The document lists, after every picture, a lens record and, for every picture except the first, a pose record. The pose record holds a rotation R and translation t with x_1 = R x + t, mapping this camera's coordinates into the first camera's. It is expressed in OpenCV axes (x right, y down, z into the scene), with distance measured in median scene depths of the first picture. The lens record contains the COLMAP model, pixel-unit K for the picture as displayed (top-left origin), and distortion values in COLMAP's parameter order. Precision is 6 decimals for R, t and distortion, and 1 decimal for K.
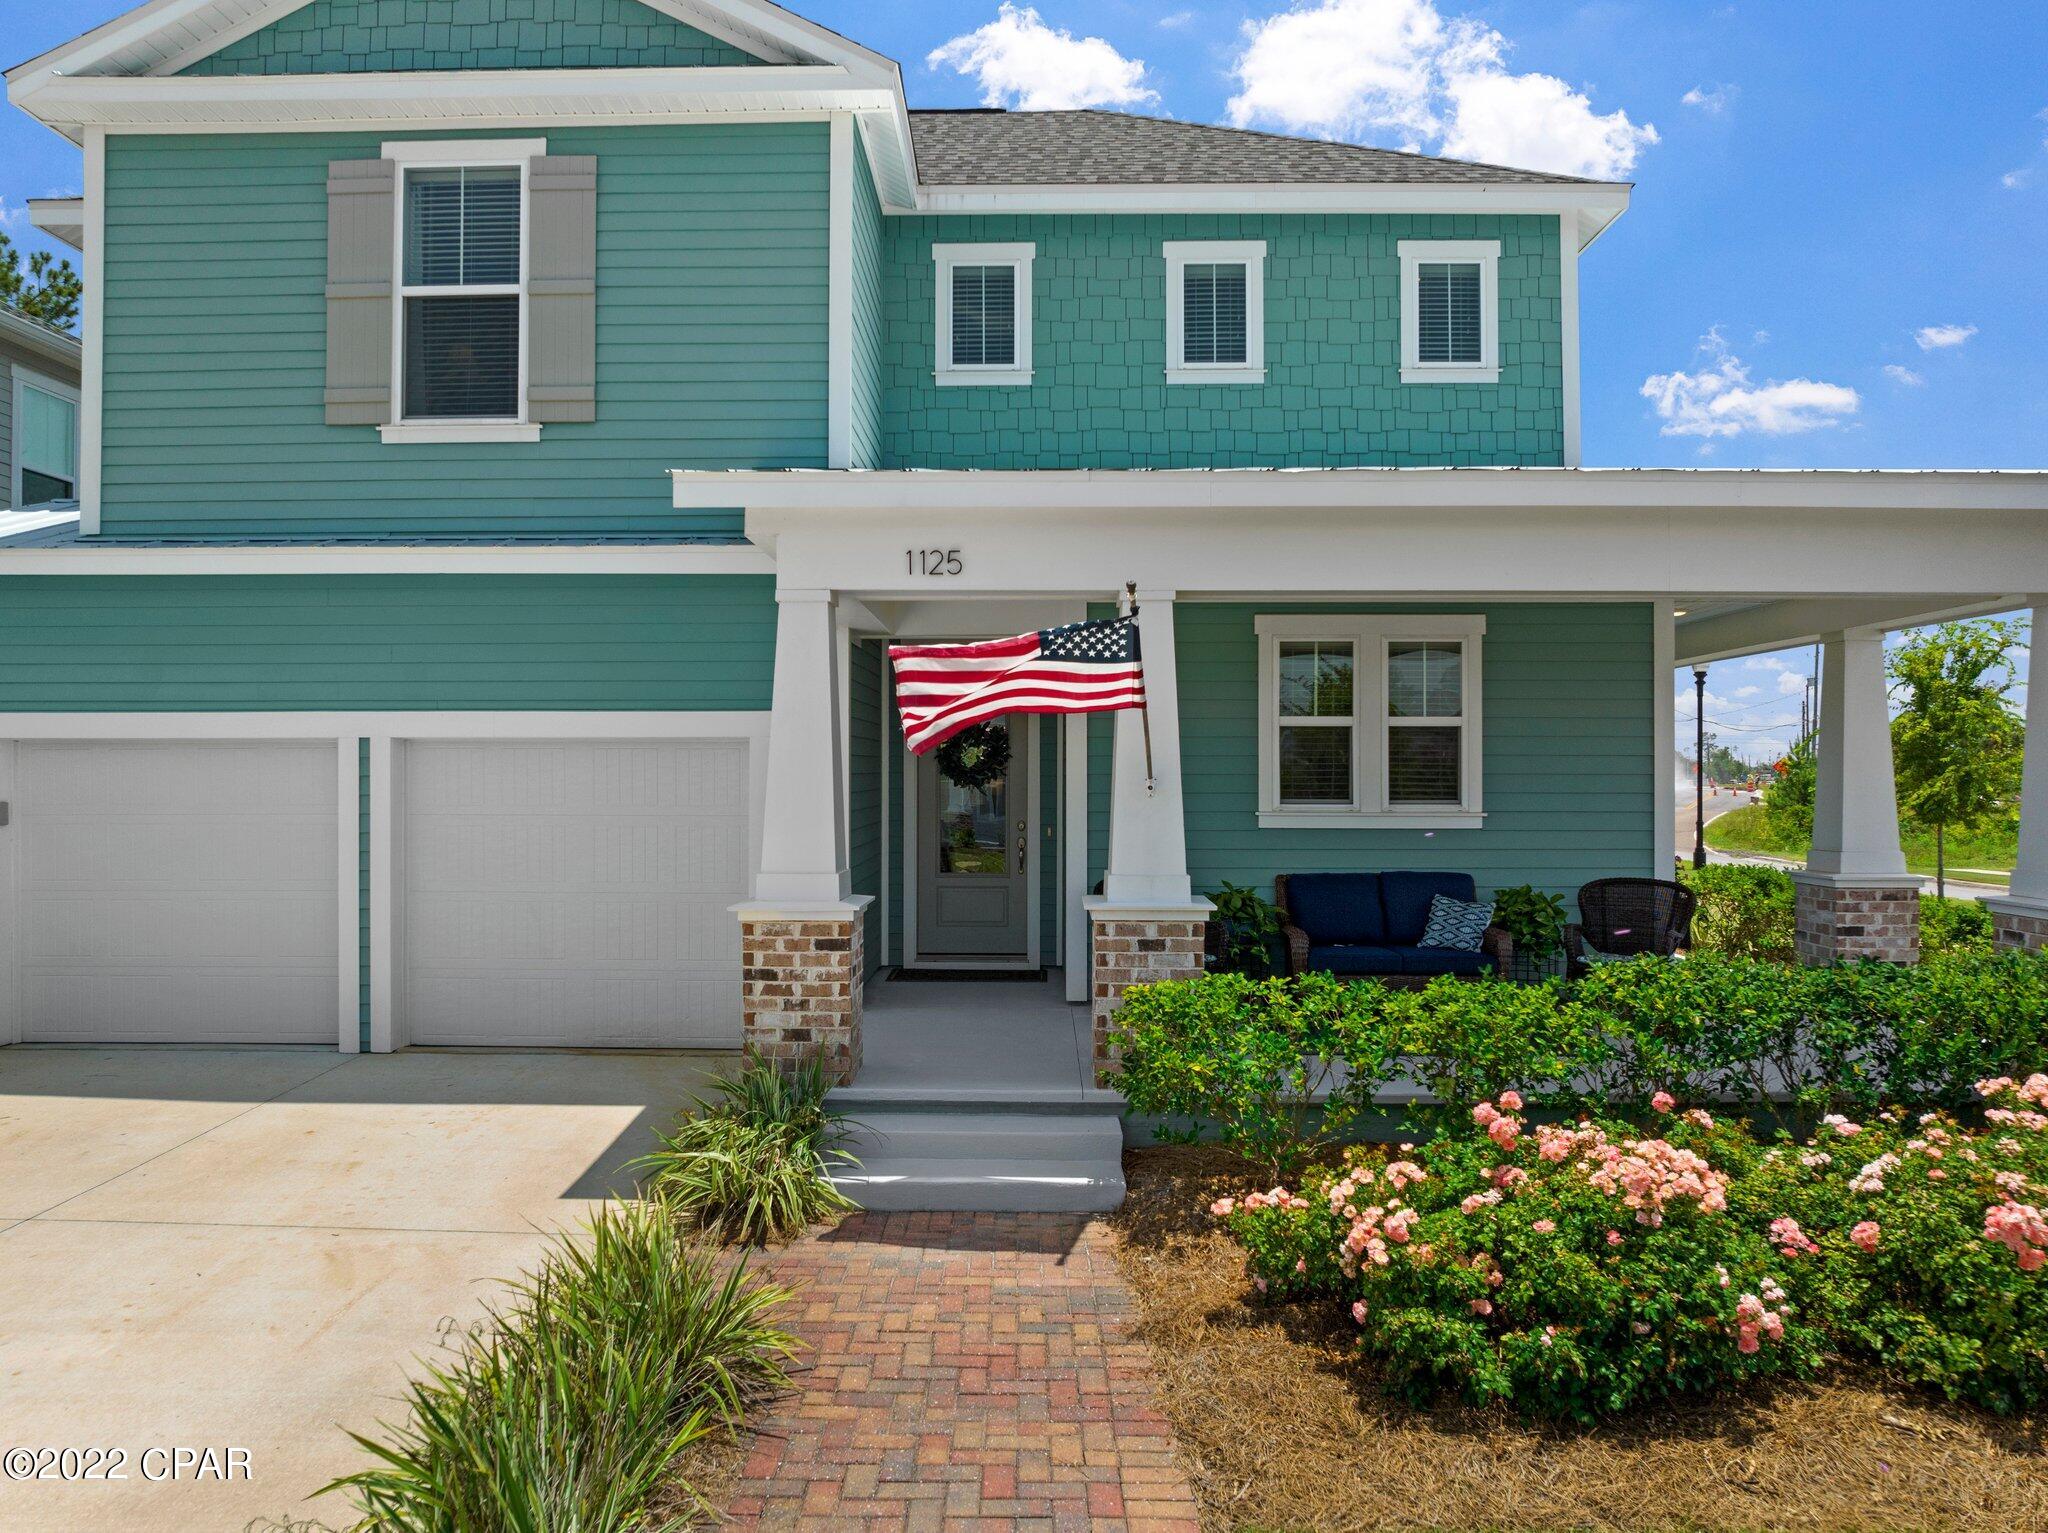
lens RADIAL K [[1426.0, 0, 1024.0], [0, 1426.0, 766.5], [0, 0, 1]] dist [-0.030305, 0.001122]
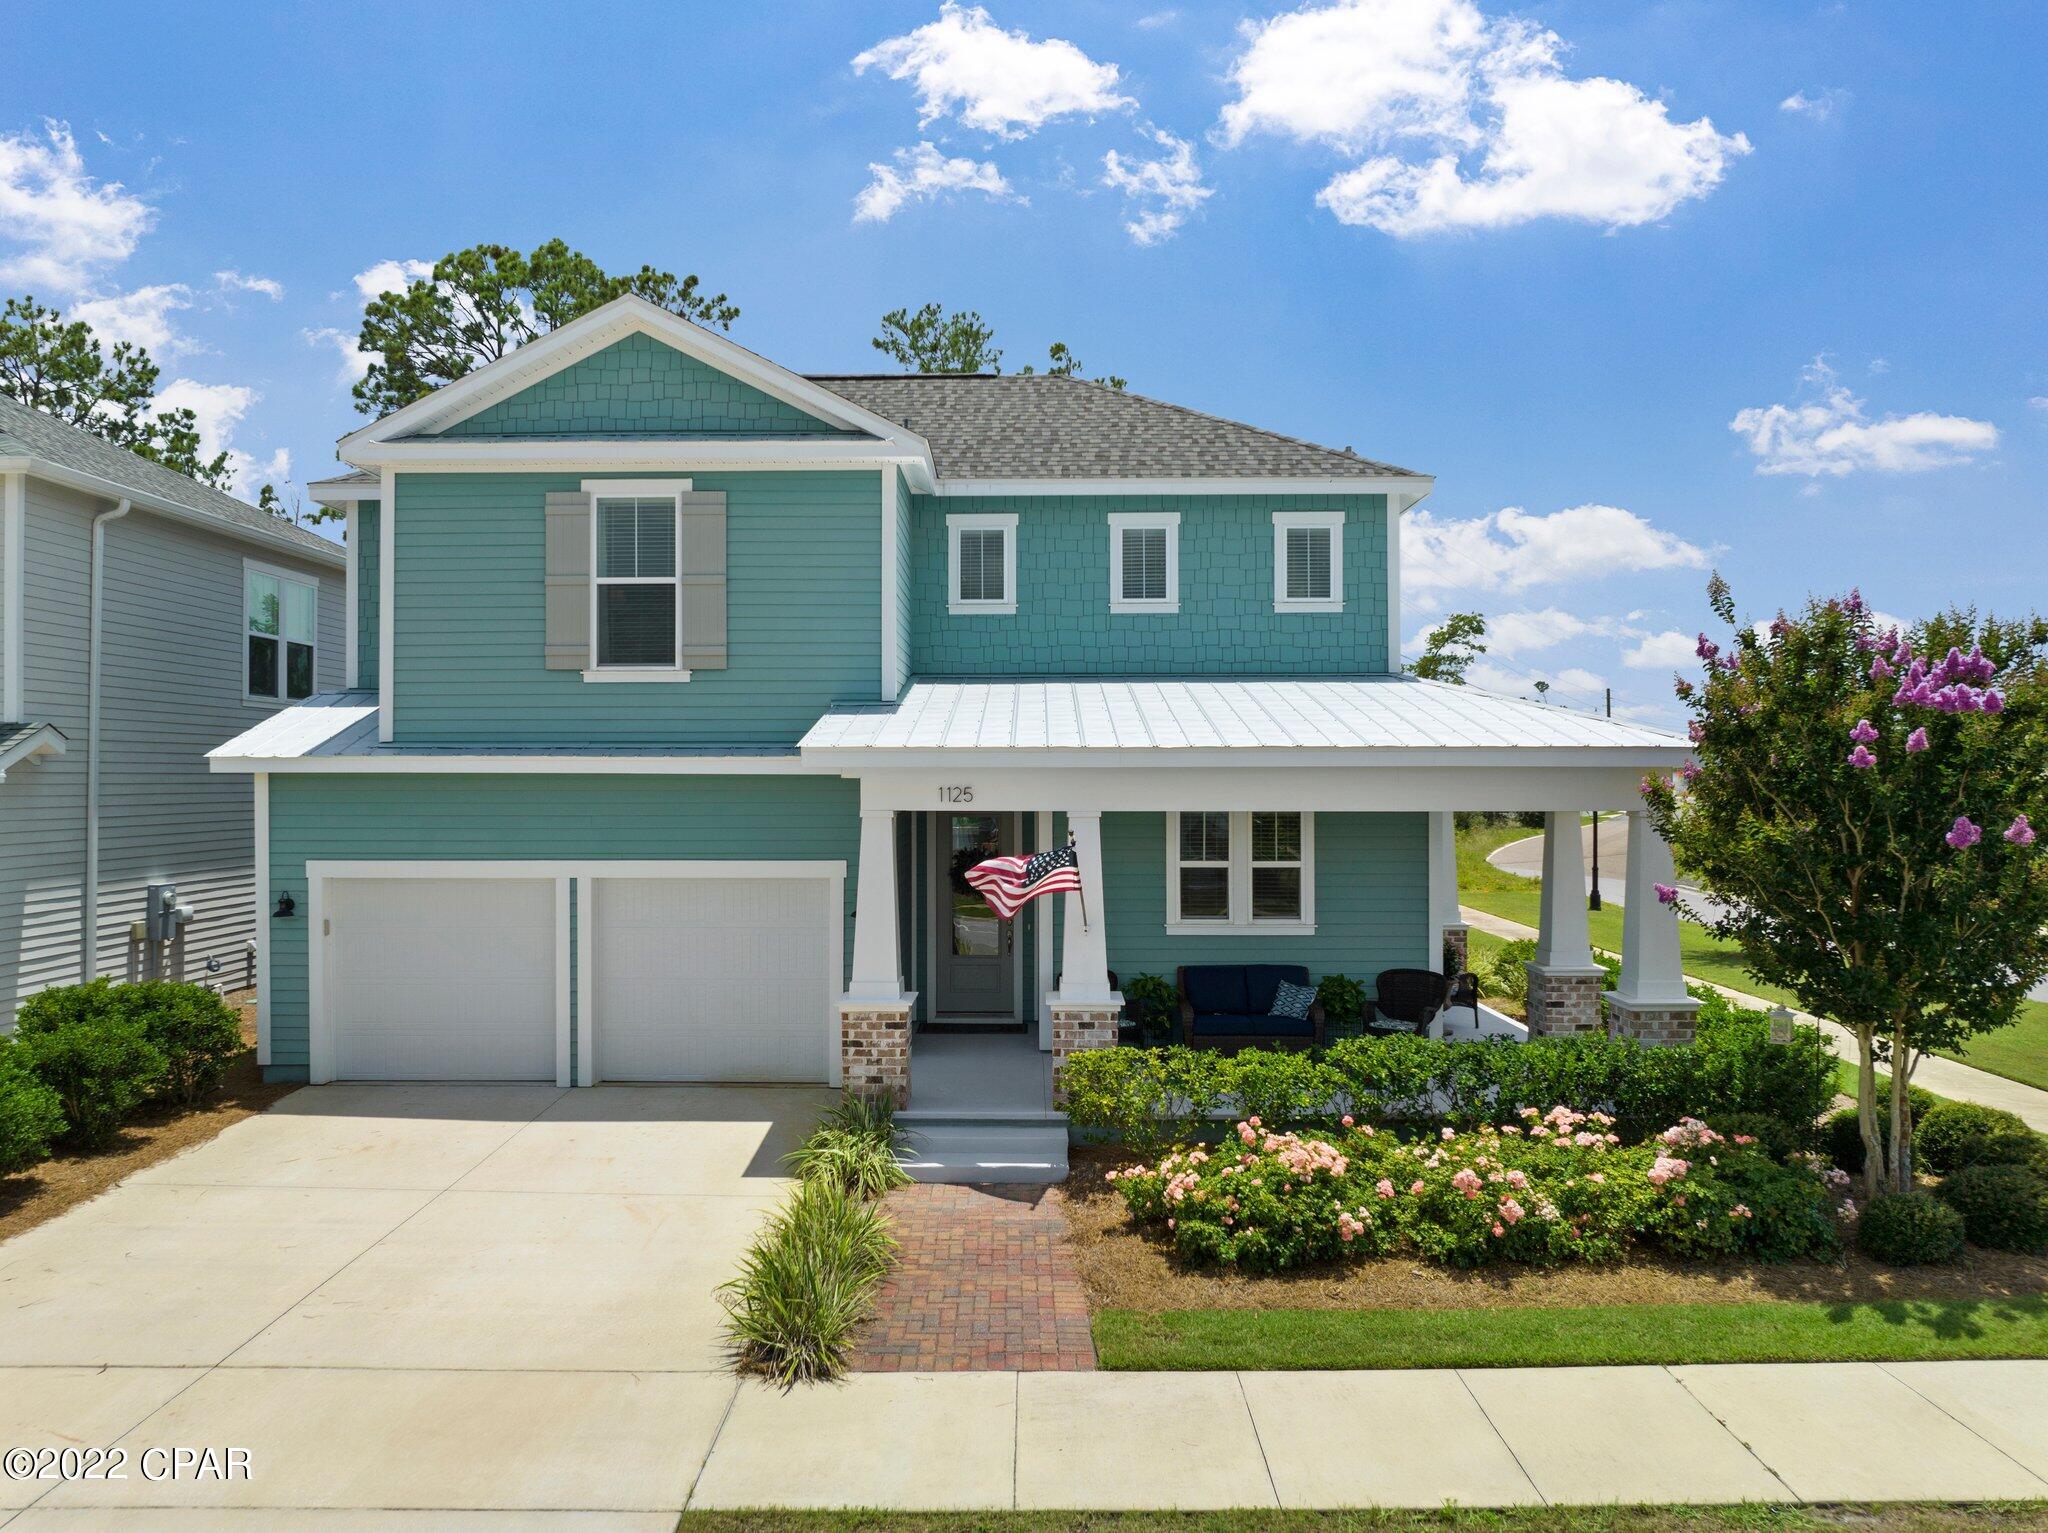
lens RADIAL K [[1434.0, 0, 1024.0], [0, 1434.0, 766.5], [0, 0, 1]] dist [-0.005804, -0.052382]
pose [[0.999972, -0.001568, 0.007336, 0.004126], [0.001579, 0.999998, -0.001540, -0.176405], [-0.007334, 0.001552, 0.999972, -0.685314]]
